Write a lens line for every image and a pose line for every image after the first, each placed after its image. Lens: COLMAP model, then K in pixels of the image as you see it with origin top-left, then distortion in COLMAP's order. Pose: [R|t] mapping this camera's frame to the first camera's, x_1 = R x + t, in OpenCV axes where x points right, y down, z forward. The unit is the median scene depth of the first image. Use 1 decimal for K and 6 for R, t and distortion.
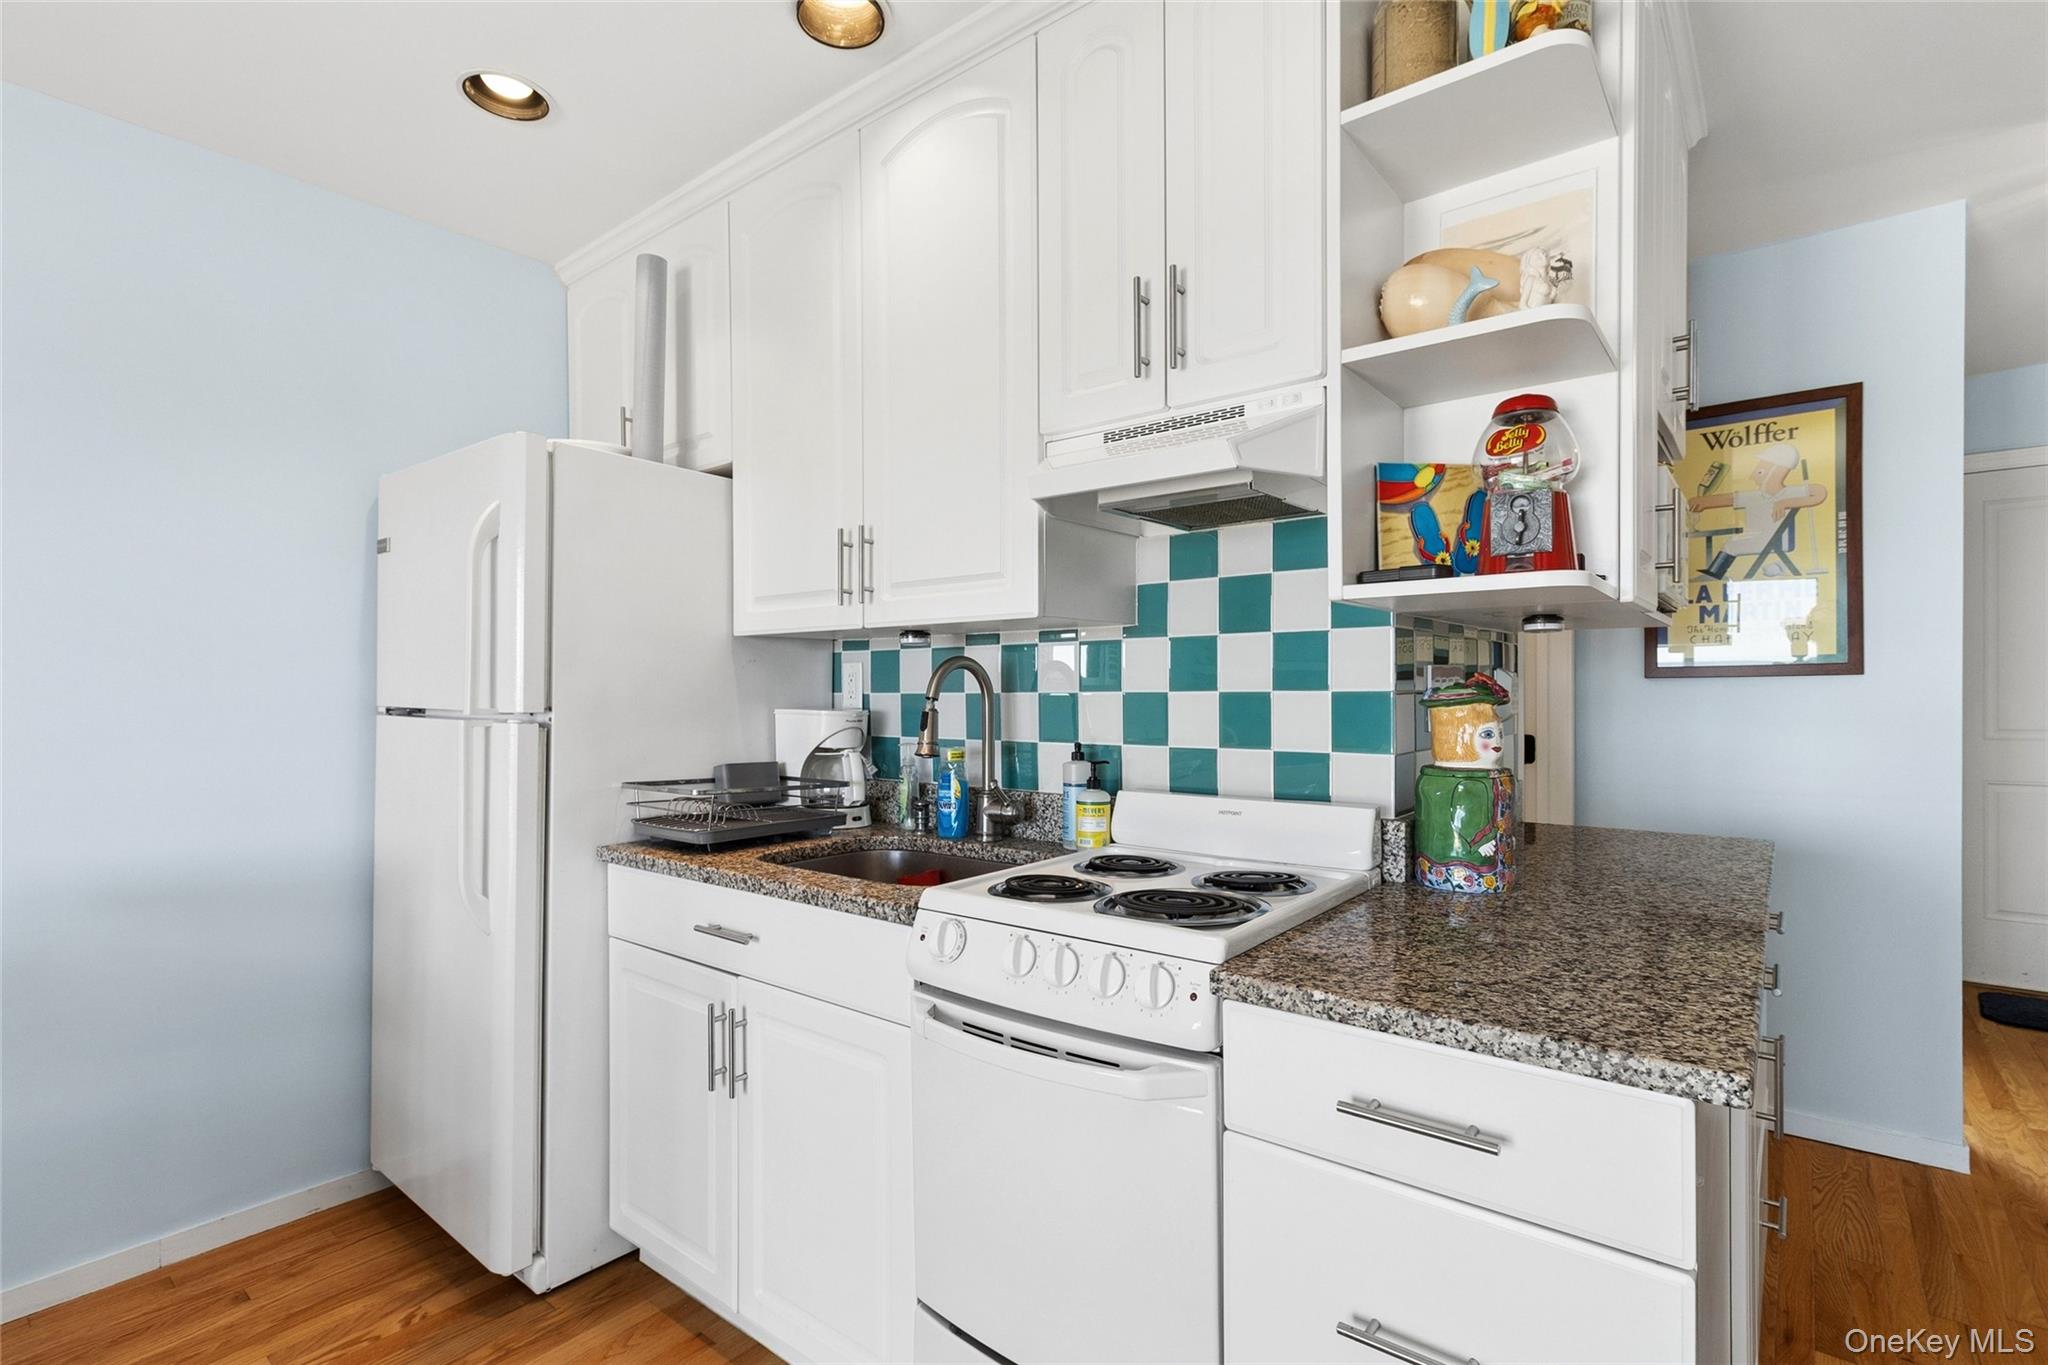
lens RADIAL K [[949.4, 0, 1050.1], [0, 949.4, 696.1], [0, 0, 1]] dist [0.004740, -0.000390]
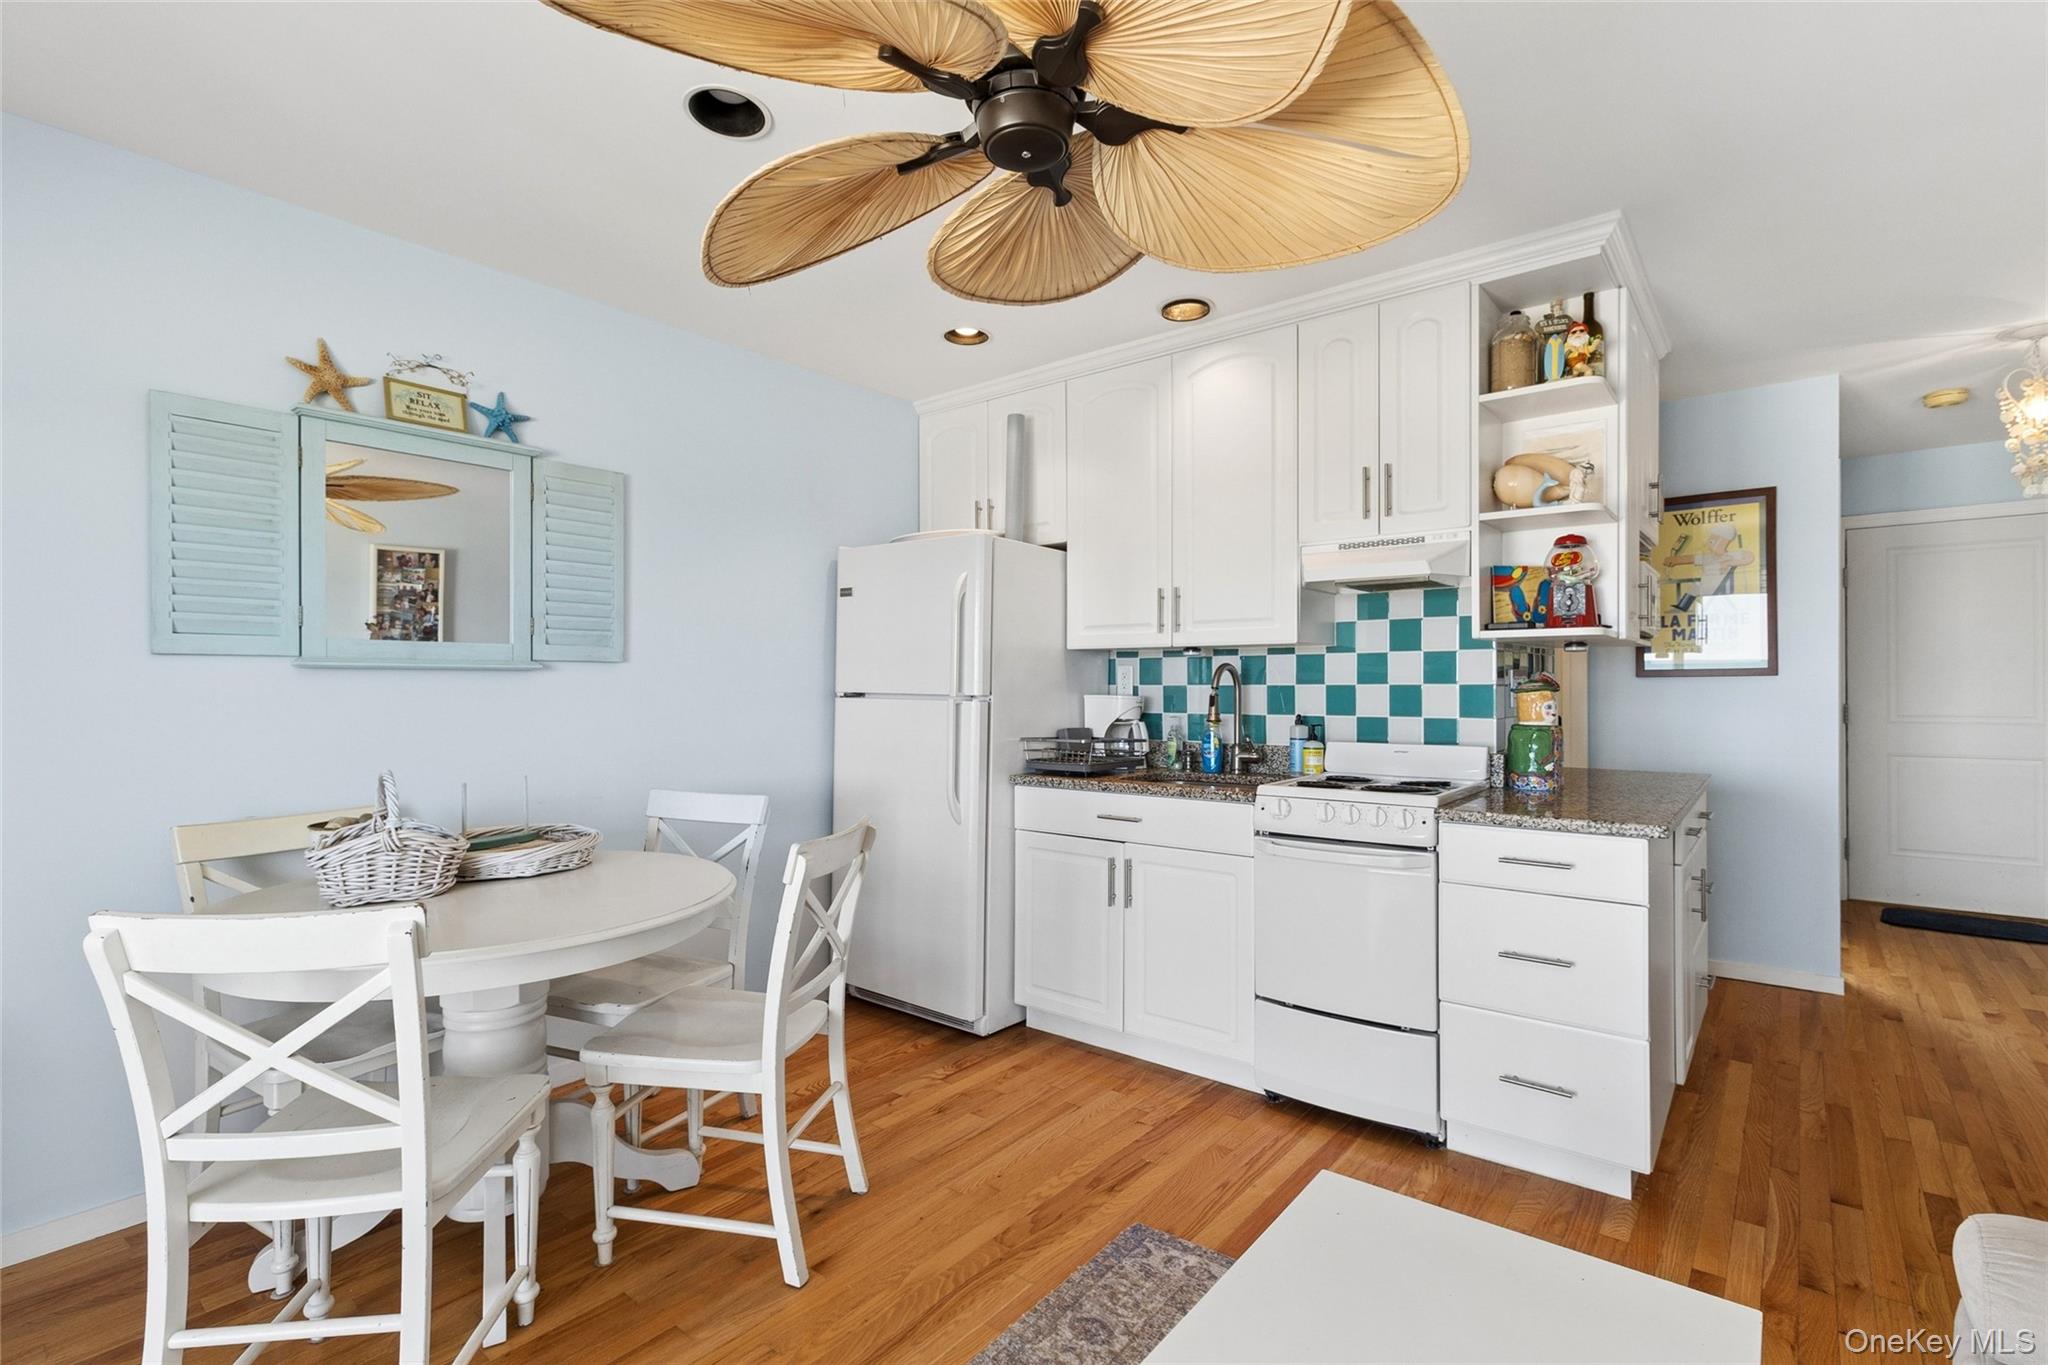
lens RADIAL K [[949.4, 0, 1045.6], [0, 949.4, 684.7], [0, 0, 1]] dist [0.004740, -0.000390]
pose [[0.999989, 0.003627, -0.003031, -0.432034], [-0.003649, 0.999967, -0.007310, 0.010423], [0.003004, 0.007321, 0.999969, -0.721795]]
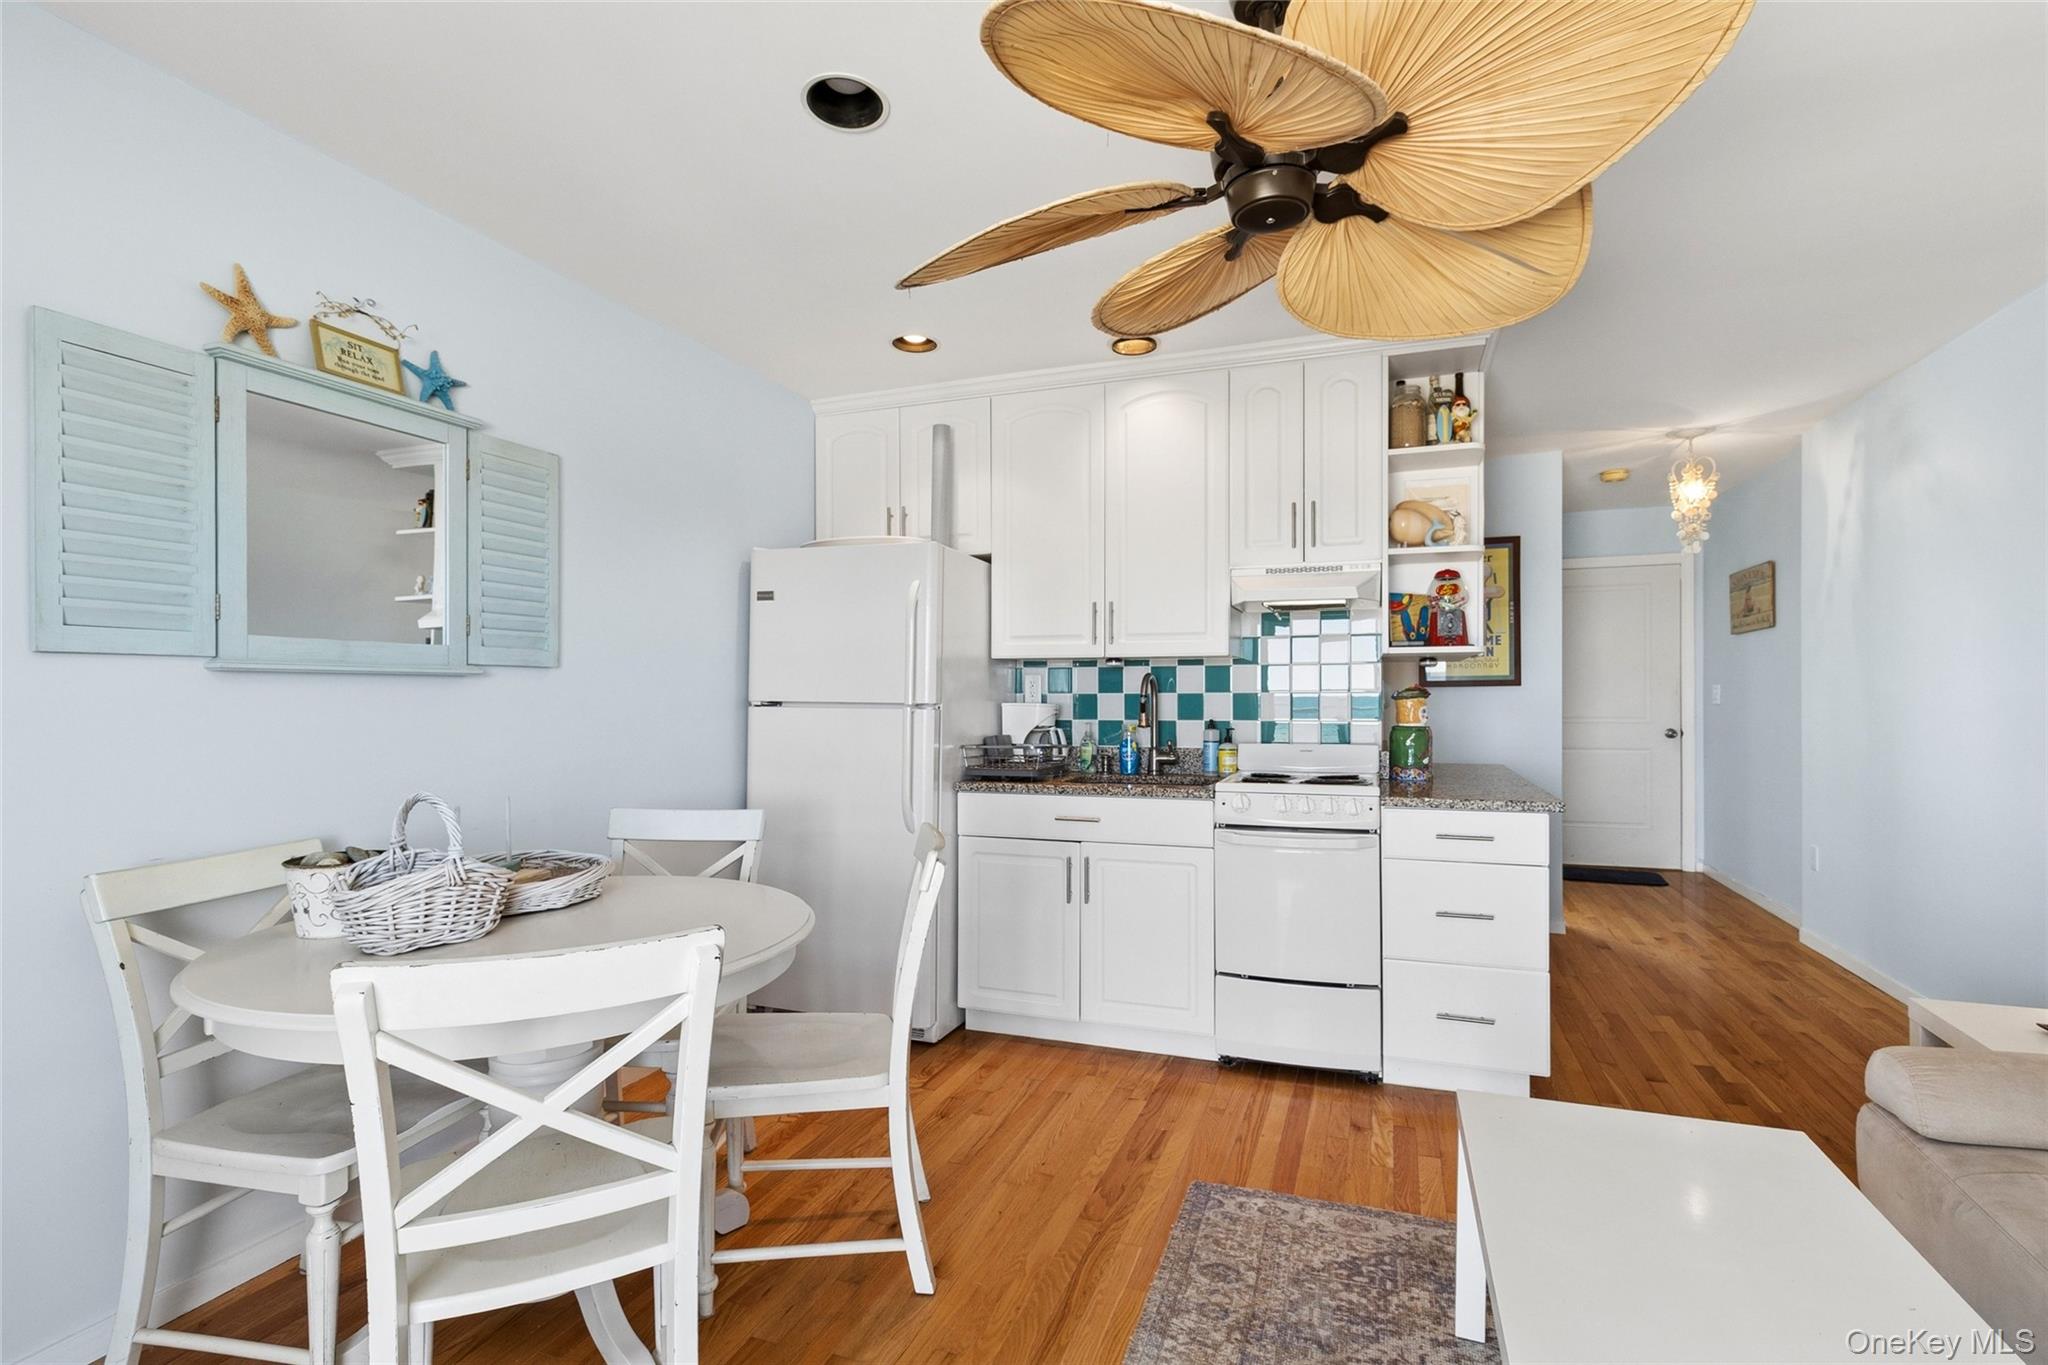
lens RADIAL K [[949.4, 0, 1050.2], [0, 949.4, 695.6], [0, 0, 1]] dist [0.004740, -0.000390]
pose [[0.947249, 0.002663, 0.320489, -0.907794], [-0.000467, 0.999976, -0.006929, 0.015110], [-0.320499, 0.006414, 0.947227, -0.709150]]
